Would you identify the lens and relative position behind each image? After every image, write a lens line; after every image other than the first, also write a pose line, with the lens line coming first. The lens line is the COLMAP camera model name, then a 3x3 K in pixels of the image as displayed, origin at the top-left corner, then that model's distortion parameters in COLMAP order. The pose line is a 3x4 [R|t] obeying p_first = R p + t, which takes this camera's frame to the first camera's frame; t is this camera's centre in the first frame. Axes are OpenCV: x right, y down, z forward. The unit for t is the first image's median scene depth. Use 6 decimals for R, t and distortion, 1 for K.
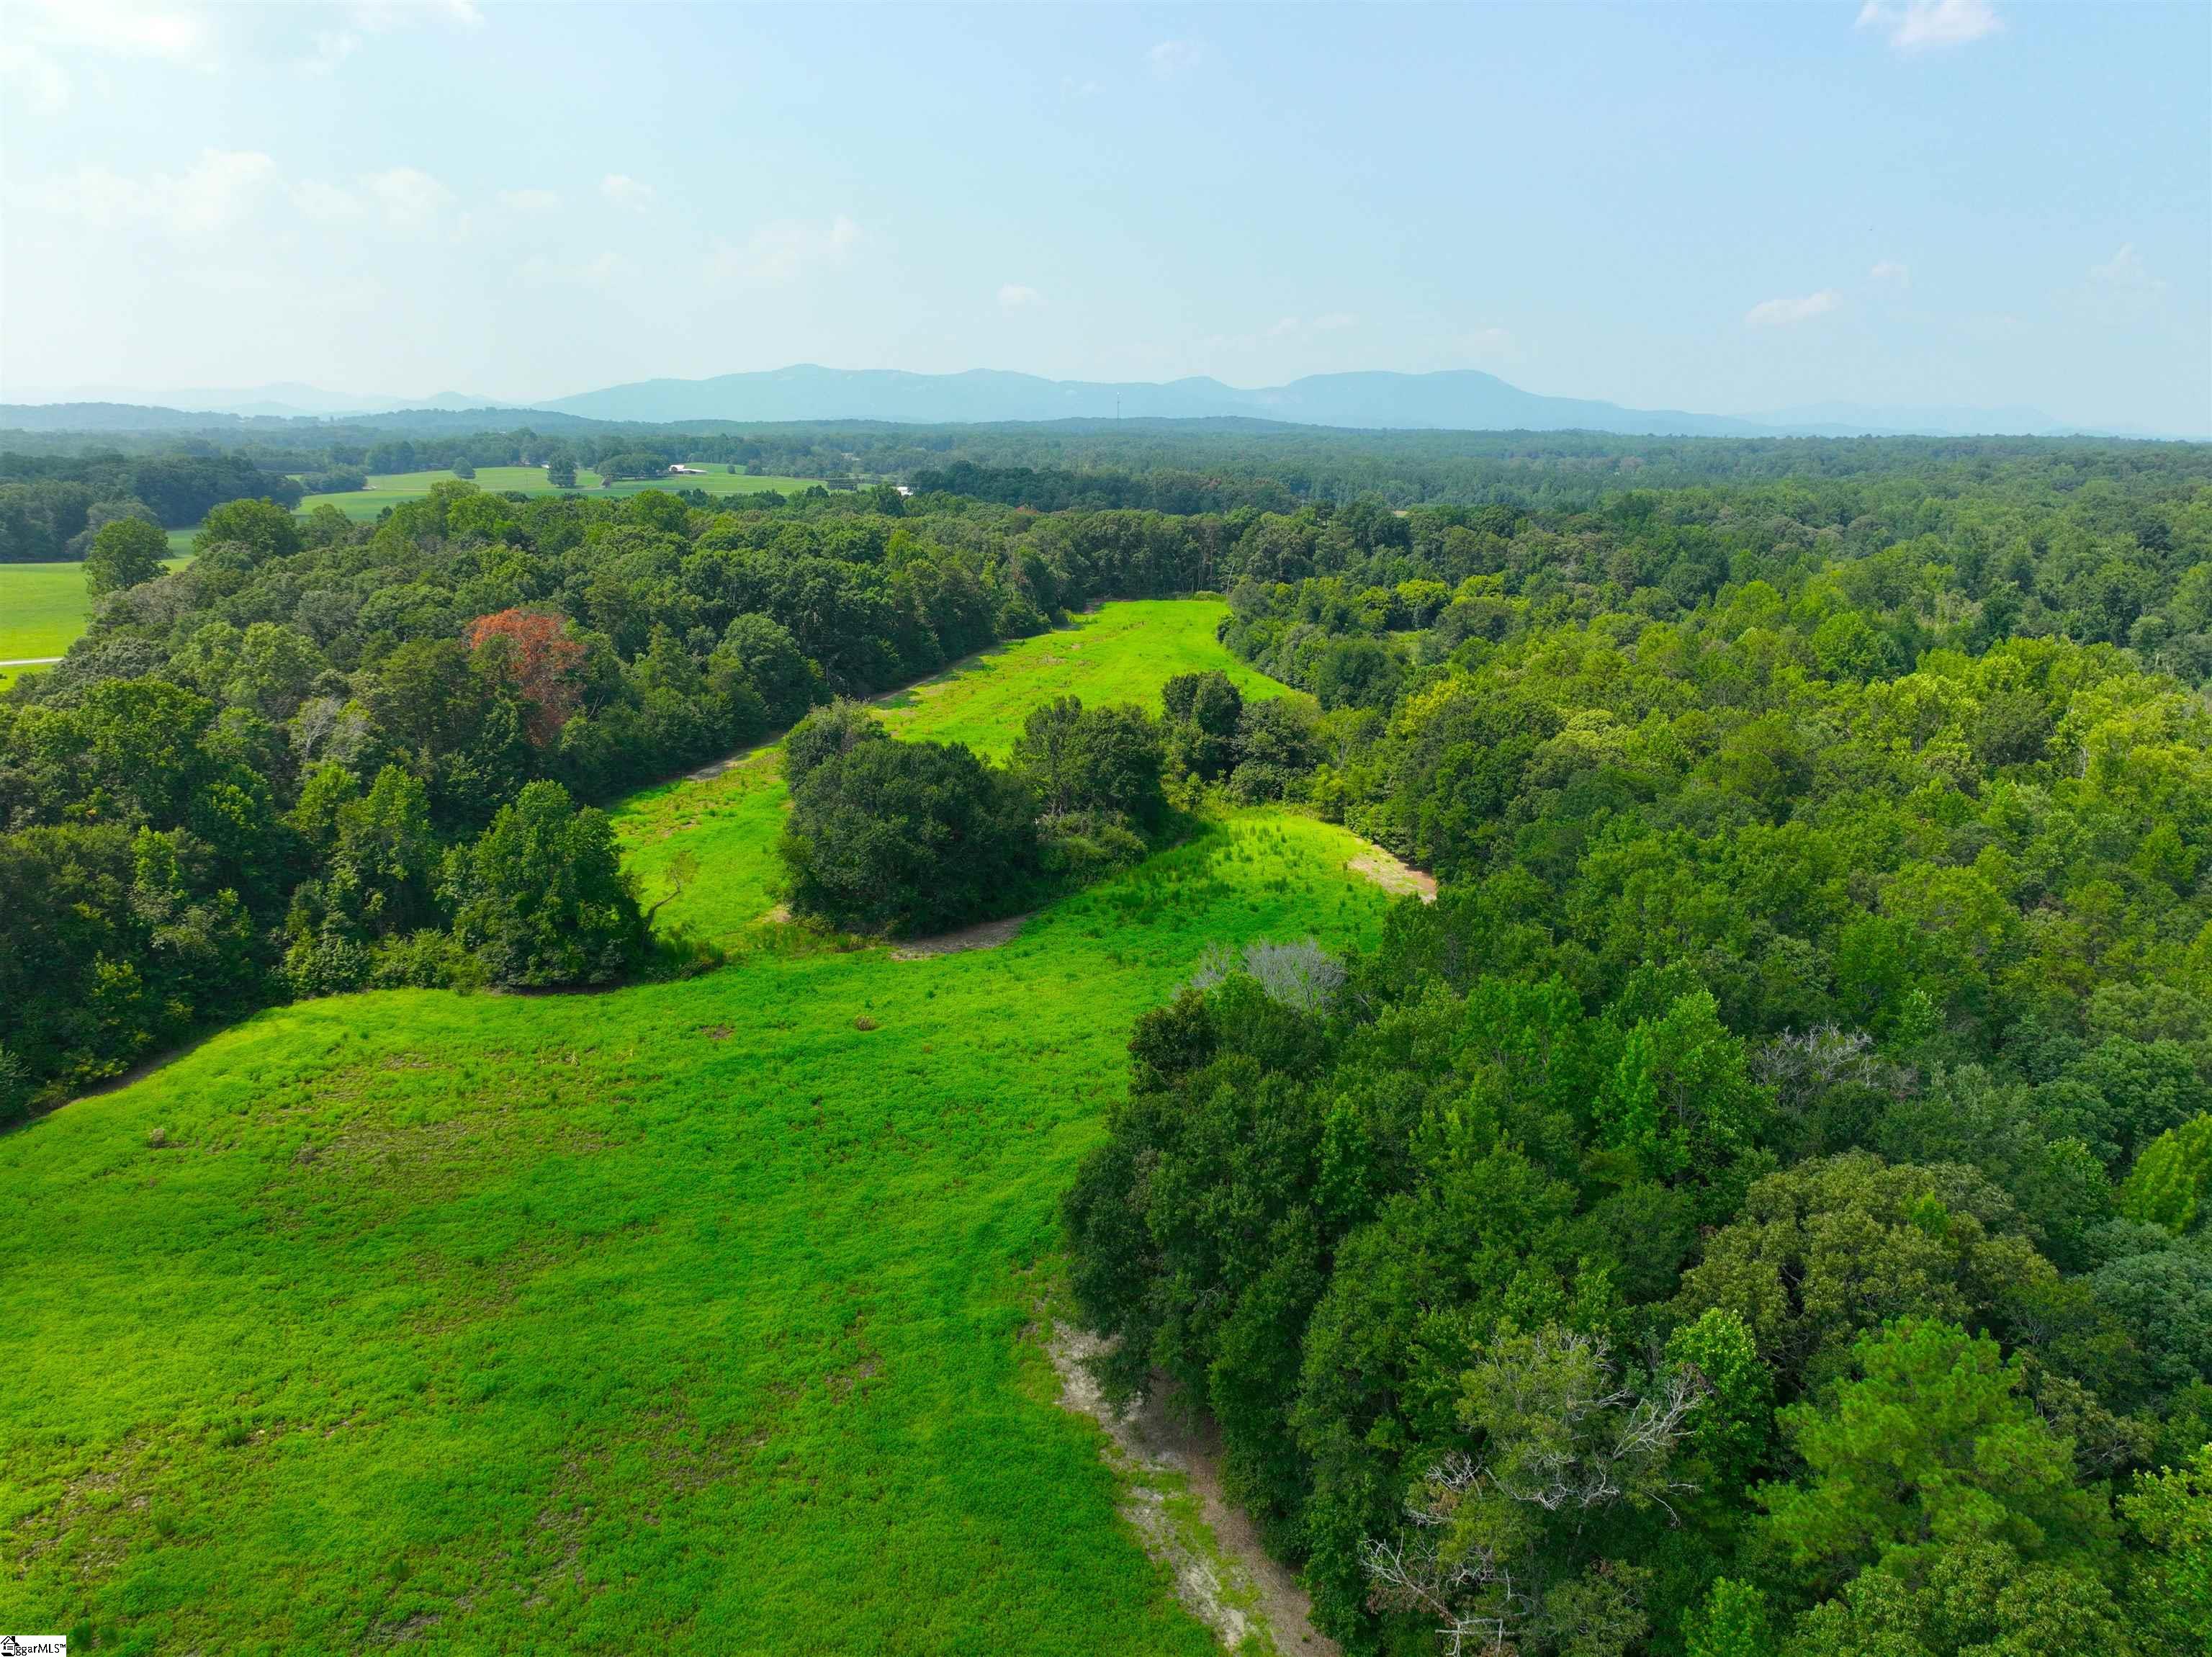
lens RADIAL K [[1588.8, 0, 1122.8], [0, 1588.8, 819.9], [0, 0, 1]] dist [-0.004879, 0.022097]
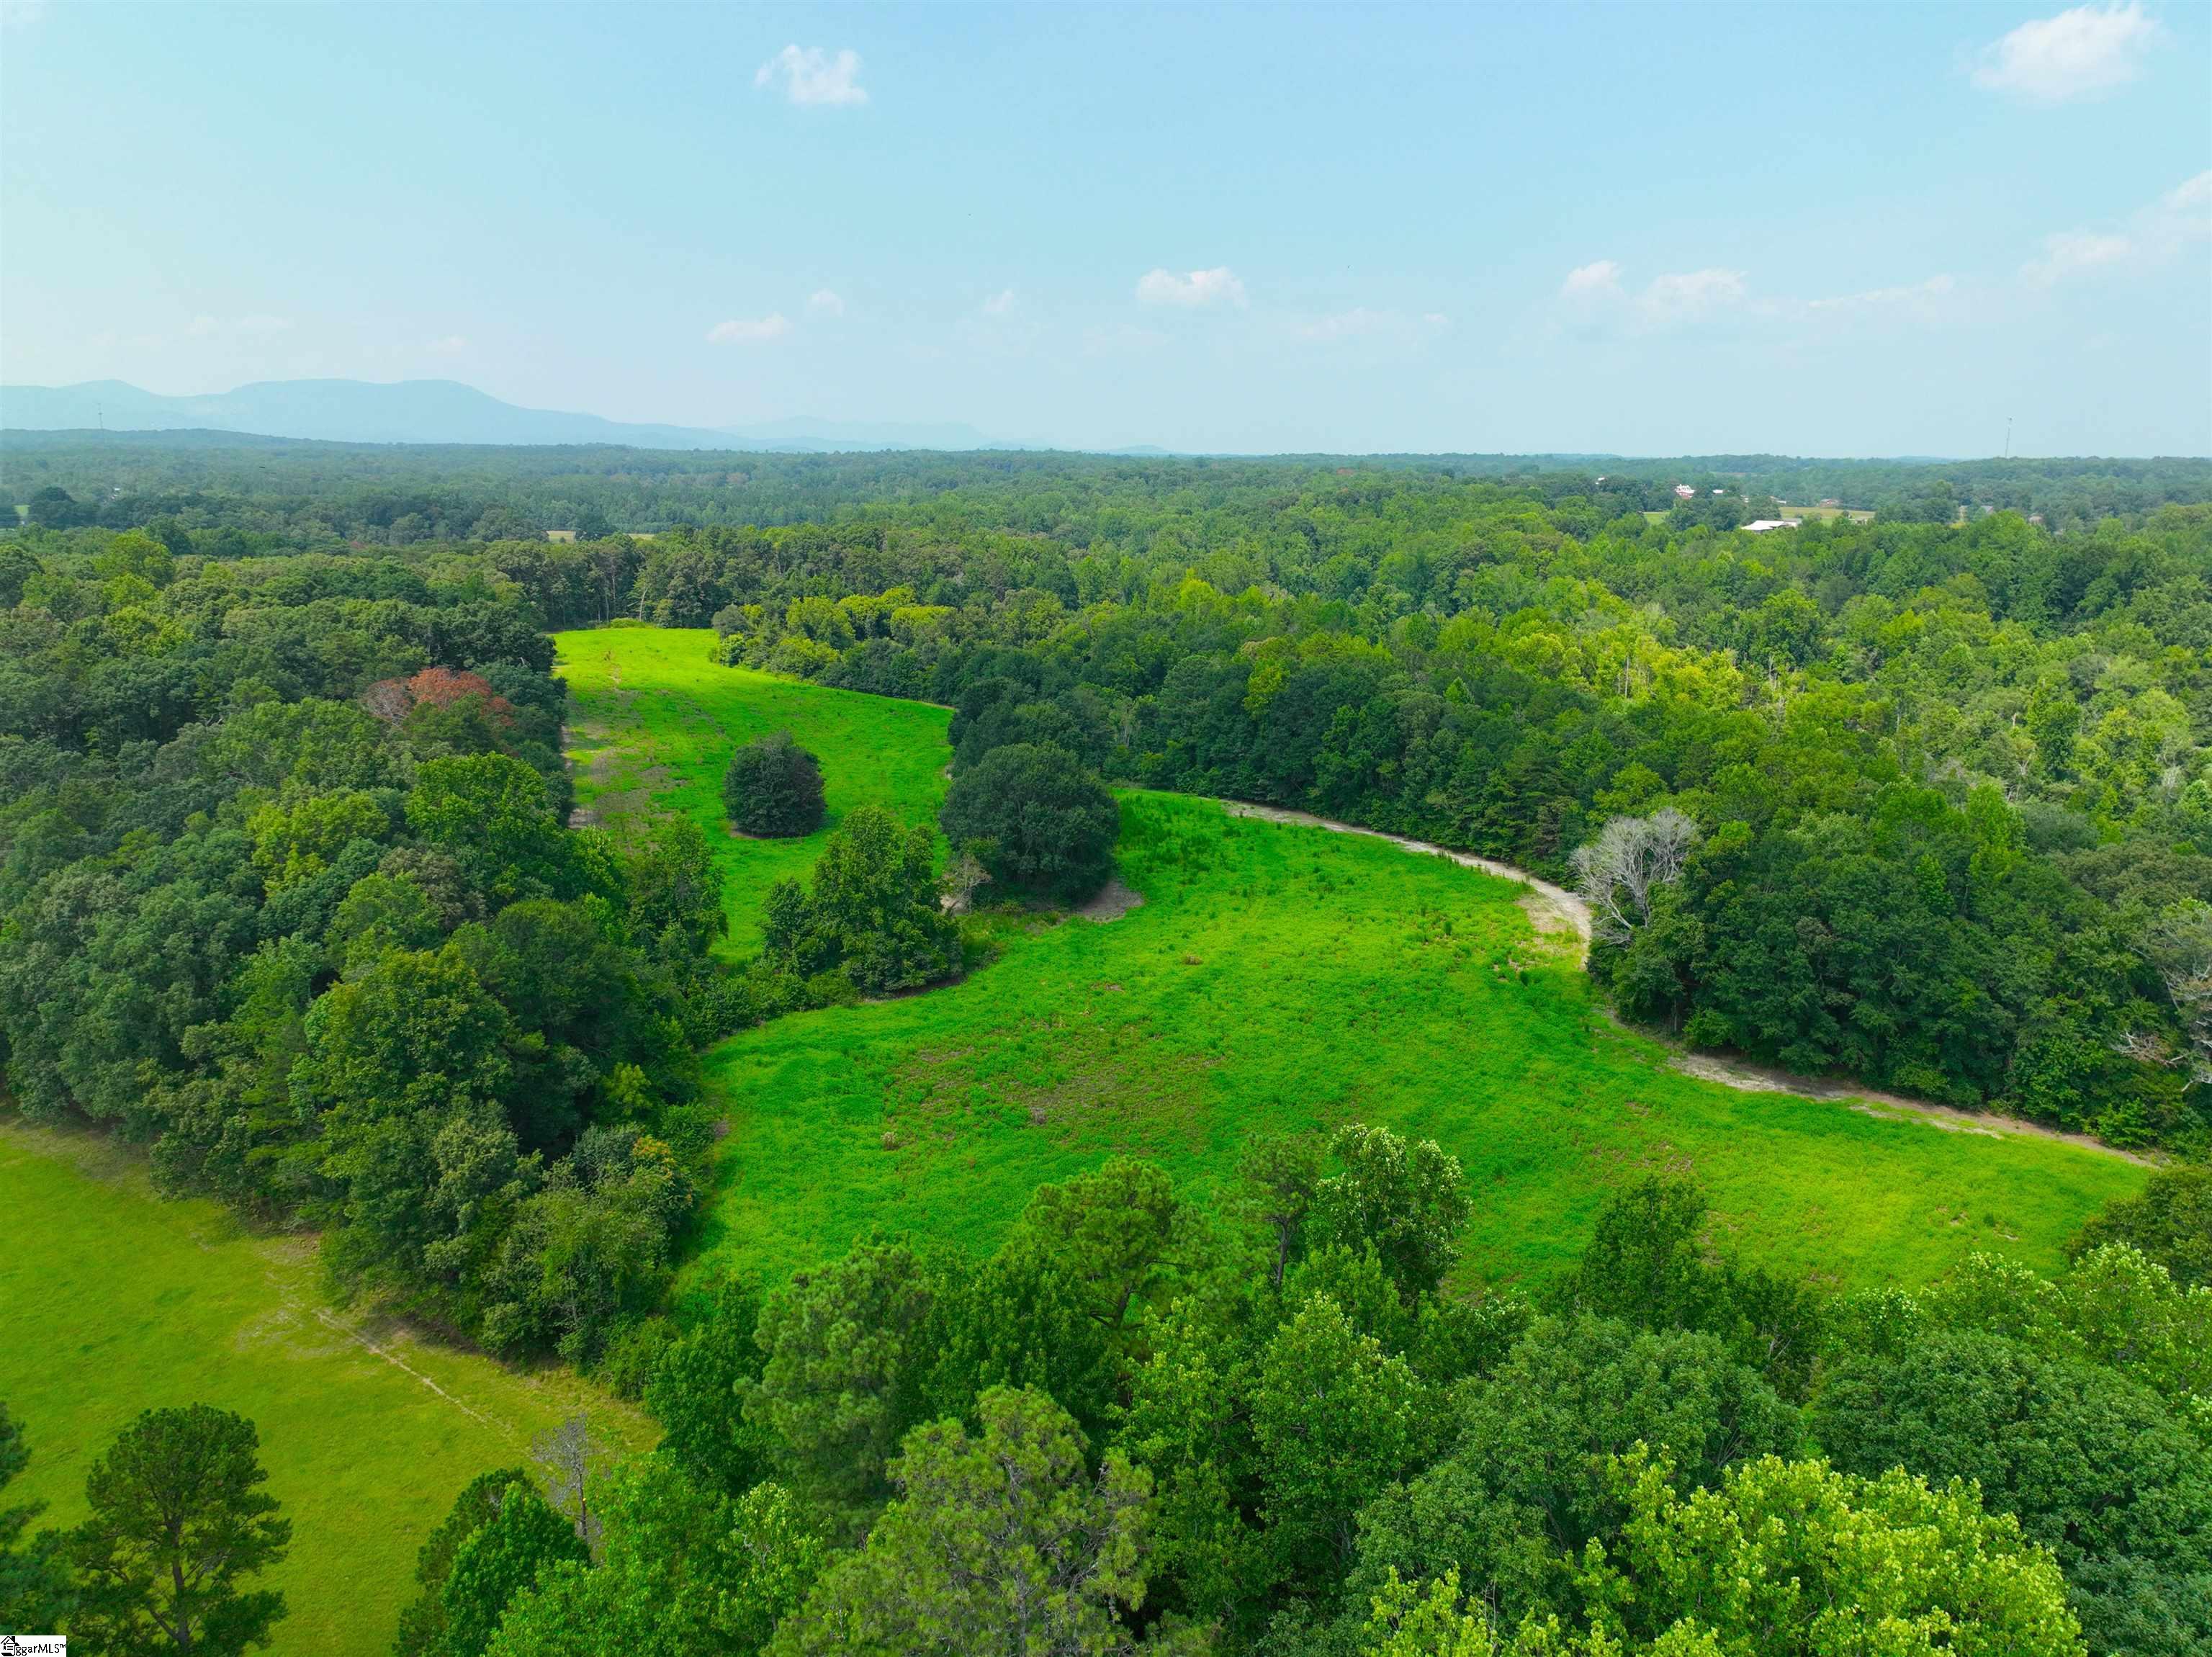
lens RADIAL K [[1588.8, 0, 1113.6], [0, 1588.8, 827.0], [0, 0, 1]] dist [-0.004879, 0.022097]
pose [[0.826372, -0.132511, 0.547311, -0.323045], [0.134536, 0.990232, 0.036617, -0.010709], [-0.546817, 0.043374, 0.836128, -0.004365]]
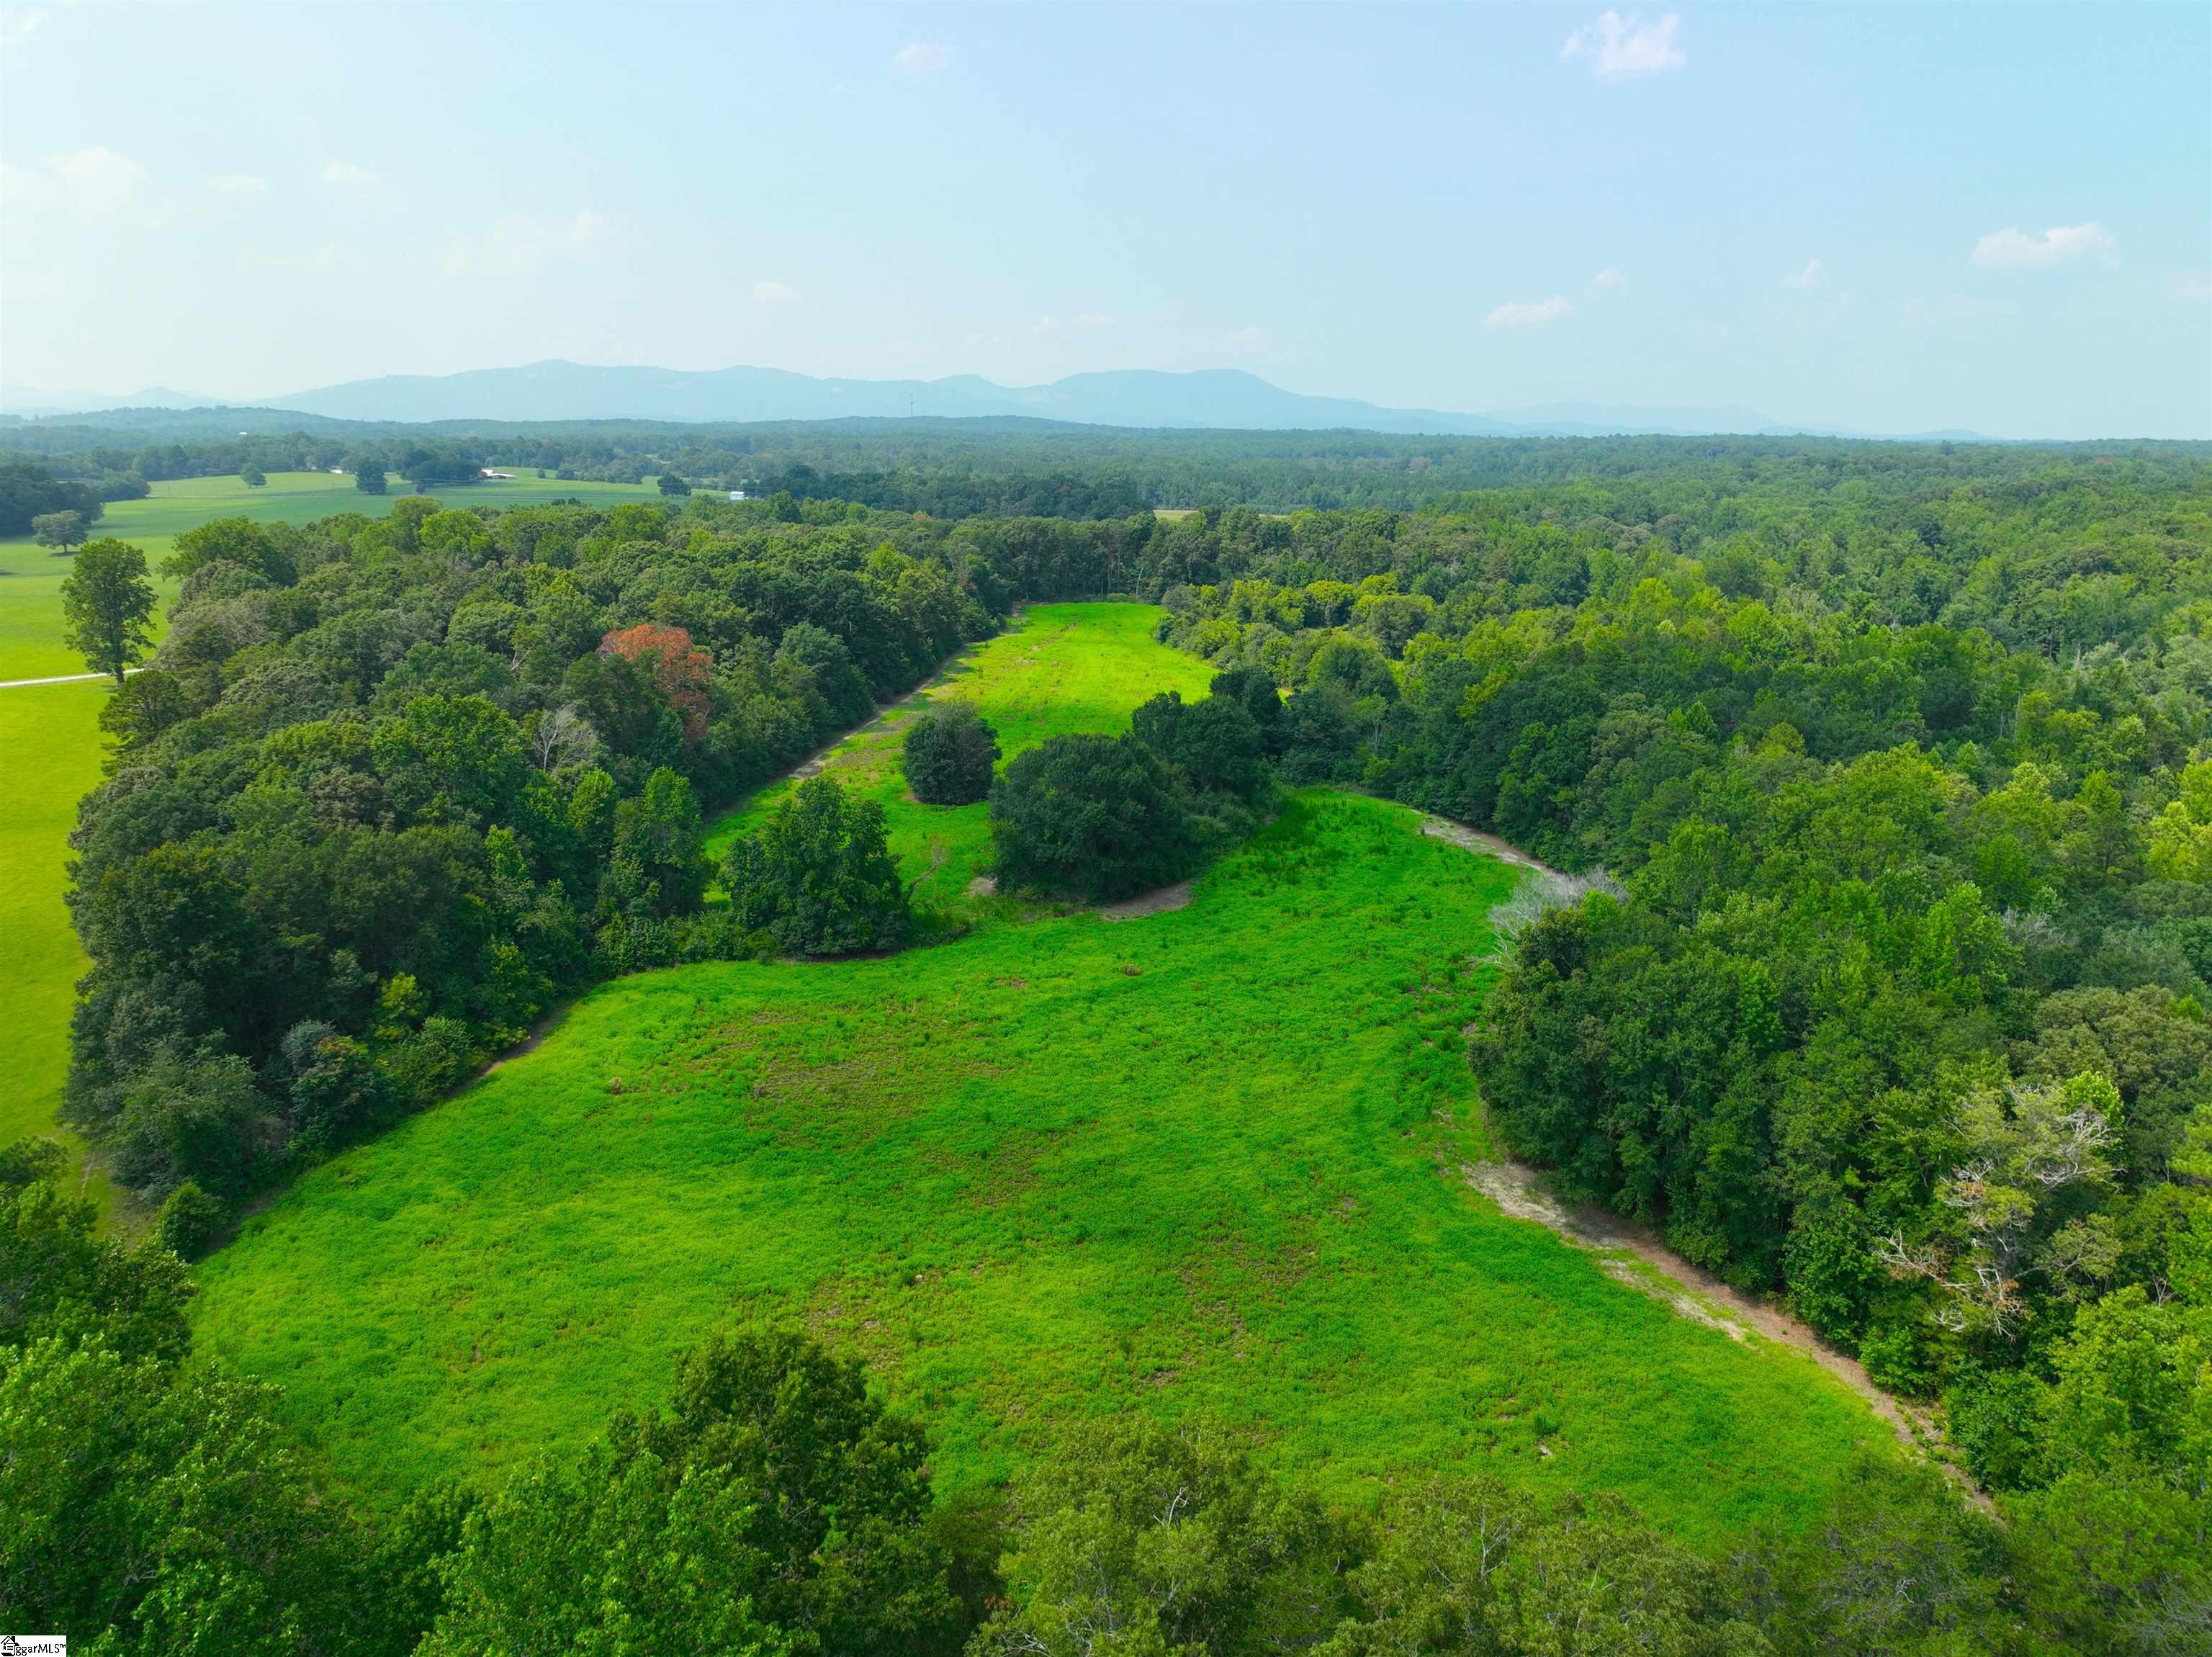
lens RADIAL K [[1588.8, 0, 1119.0], [0, 1588.8, 819.7], [0, 0, 1]] dist [-0.004879, 0.022097]
pose [[0.990060, -0.034609, 0.136318, -0.120951], [0.034439, 0.999400, 0.003606, 0.004089], [-0.136361, 0.001124, 0.990659, -0.064182]]
